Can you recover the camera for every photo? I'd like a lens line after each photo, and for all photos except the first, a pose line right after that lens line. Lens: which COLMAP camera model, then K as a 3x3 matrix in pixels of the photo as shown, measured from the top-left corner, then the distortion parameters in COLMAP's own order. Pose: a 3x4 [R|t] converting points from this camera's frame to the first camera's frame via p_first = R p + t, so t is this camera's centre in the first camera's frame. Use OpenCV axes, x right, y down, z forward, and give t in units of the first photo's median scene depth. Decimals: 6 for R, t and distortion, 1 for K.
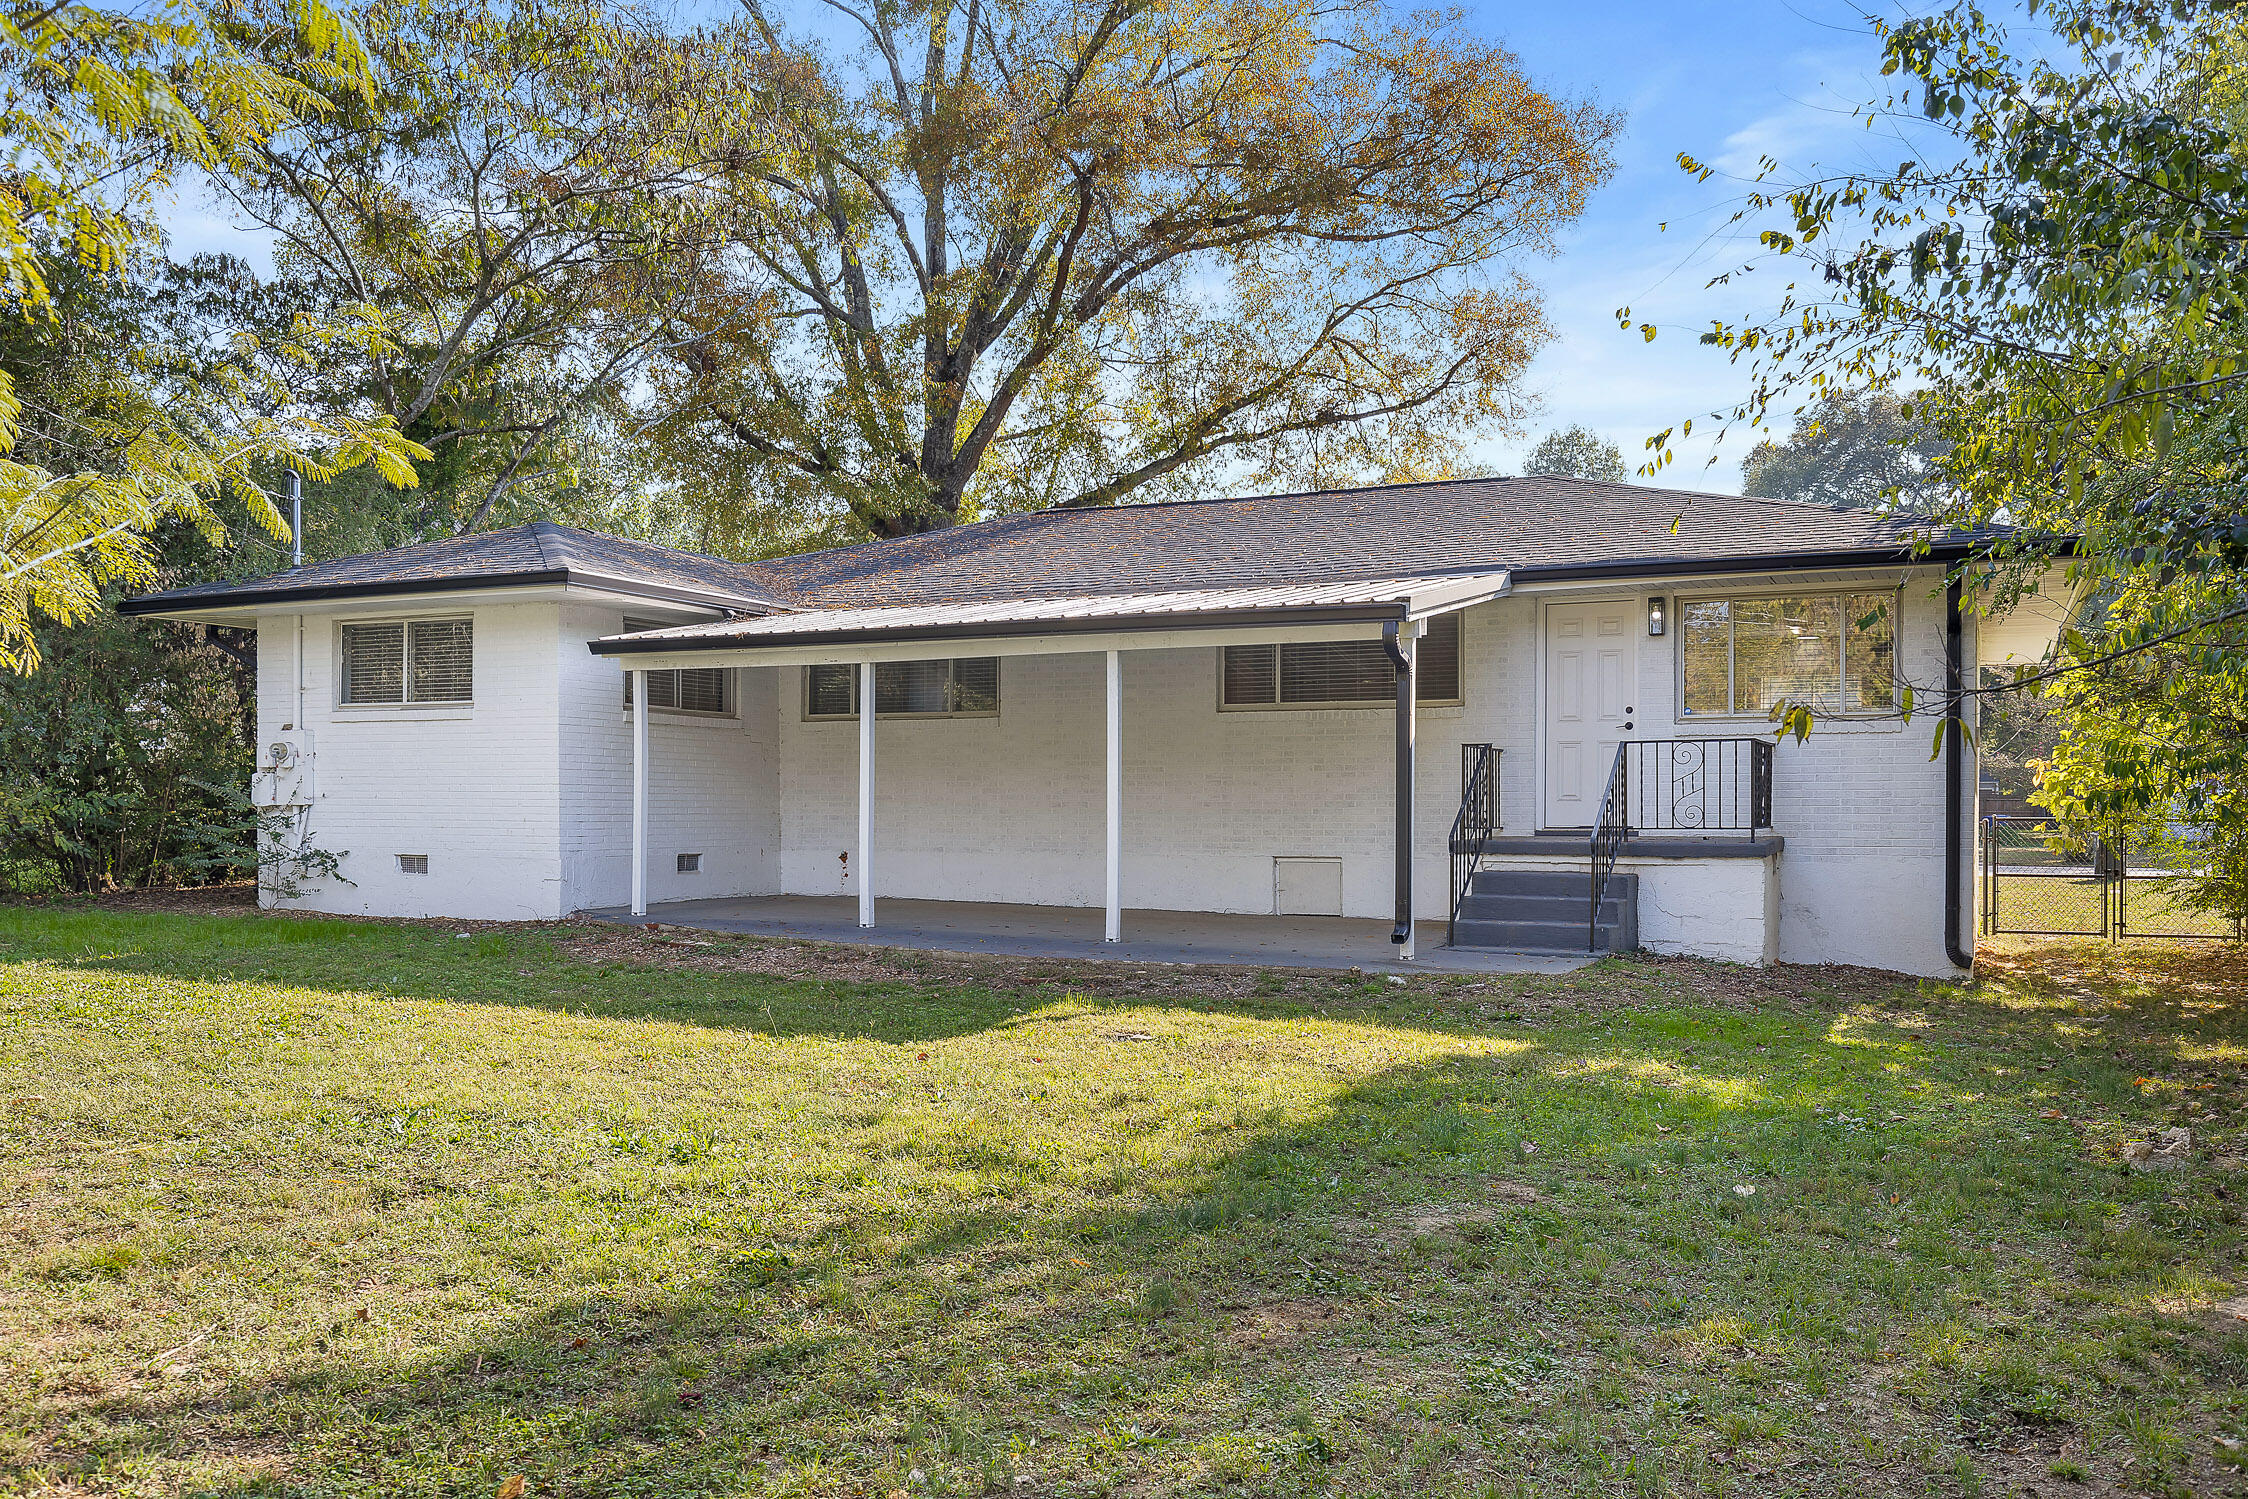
lens RADIAL K [[1823.7, 0, 1124.1], [0, 1823.7, 772.1], [0, 0, 1]] dist [-0.002950, 0.000954]
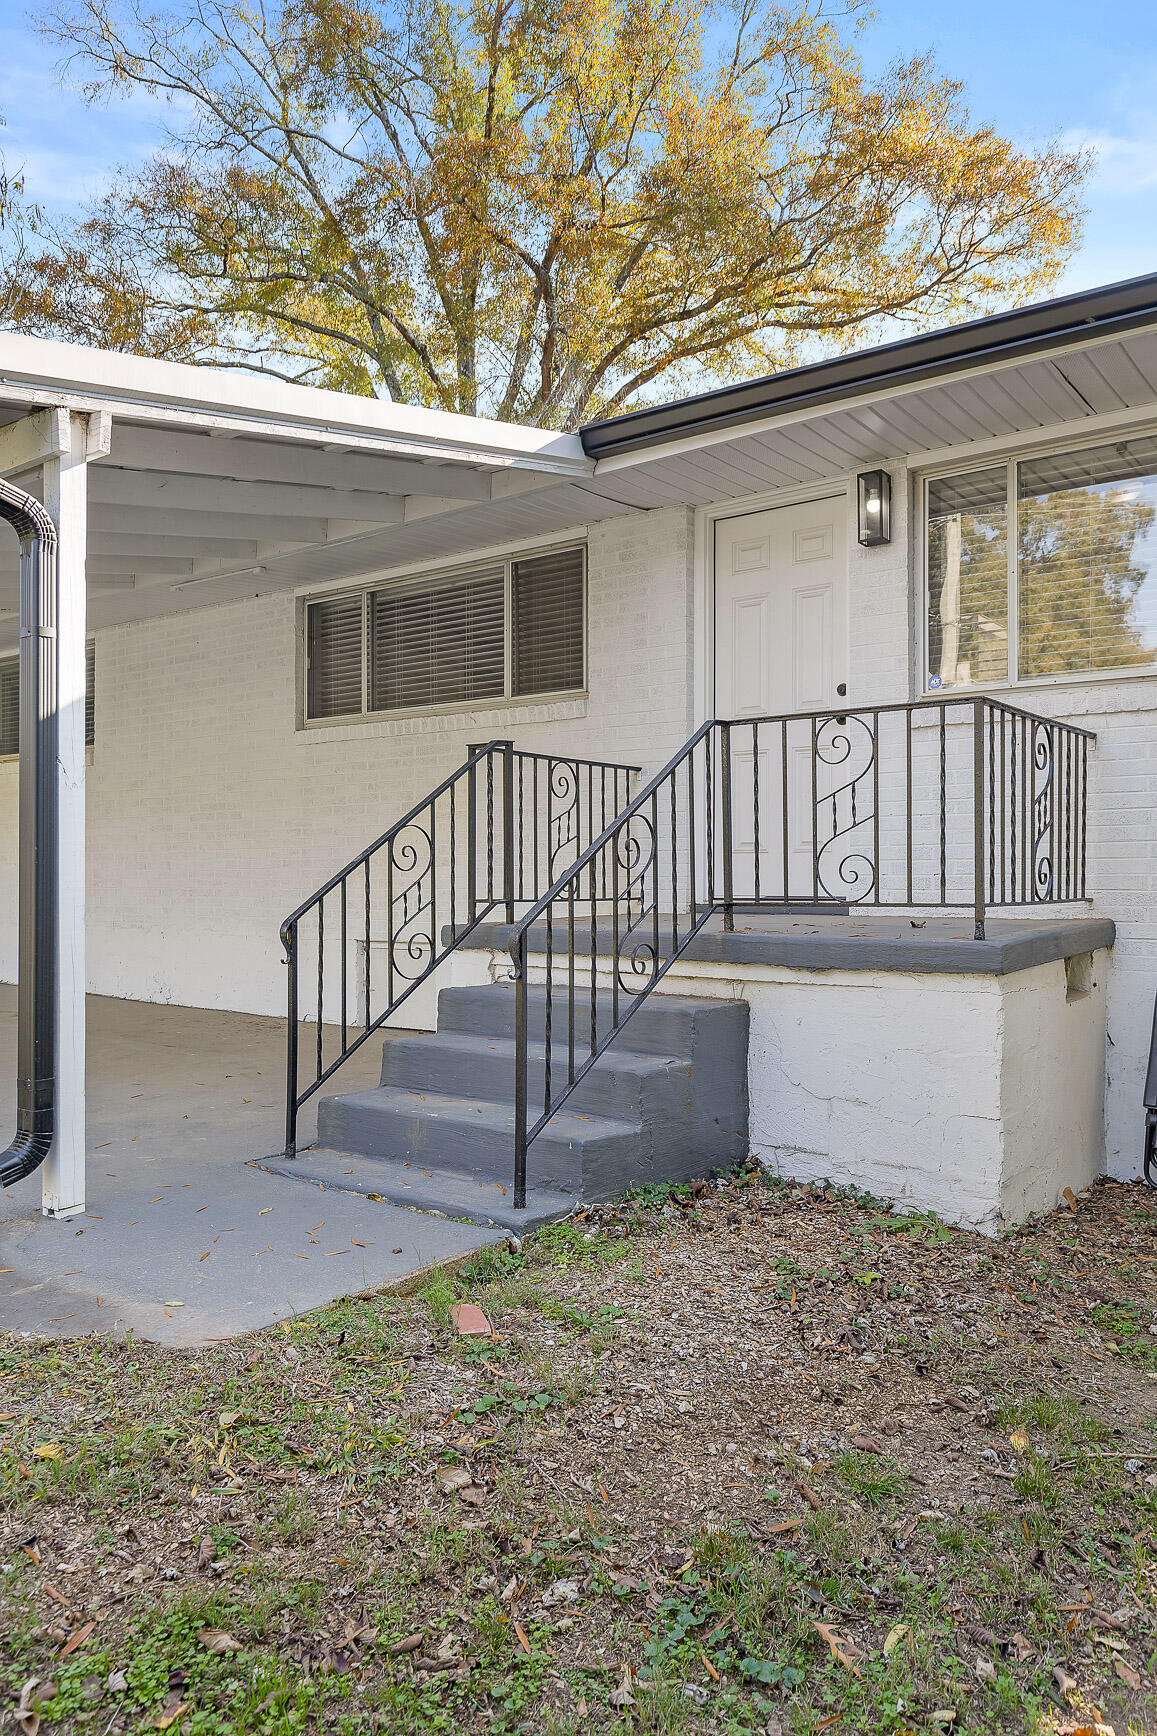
lens RADIAL K [[1215.7, 0, 578.3], [0, 1215.7, 851.4], [0, 0, 1]] dist [-0.012712, -0.003172]
pose [[0.977274, -0.005806, -0.211900, 0.281970], [0.005319, 0.999982, -0.002867, 0.016587], [0.211913, 0.001675, 0.977287, 0.630728]]
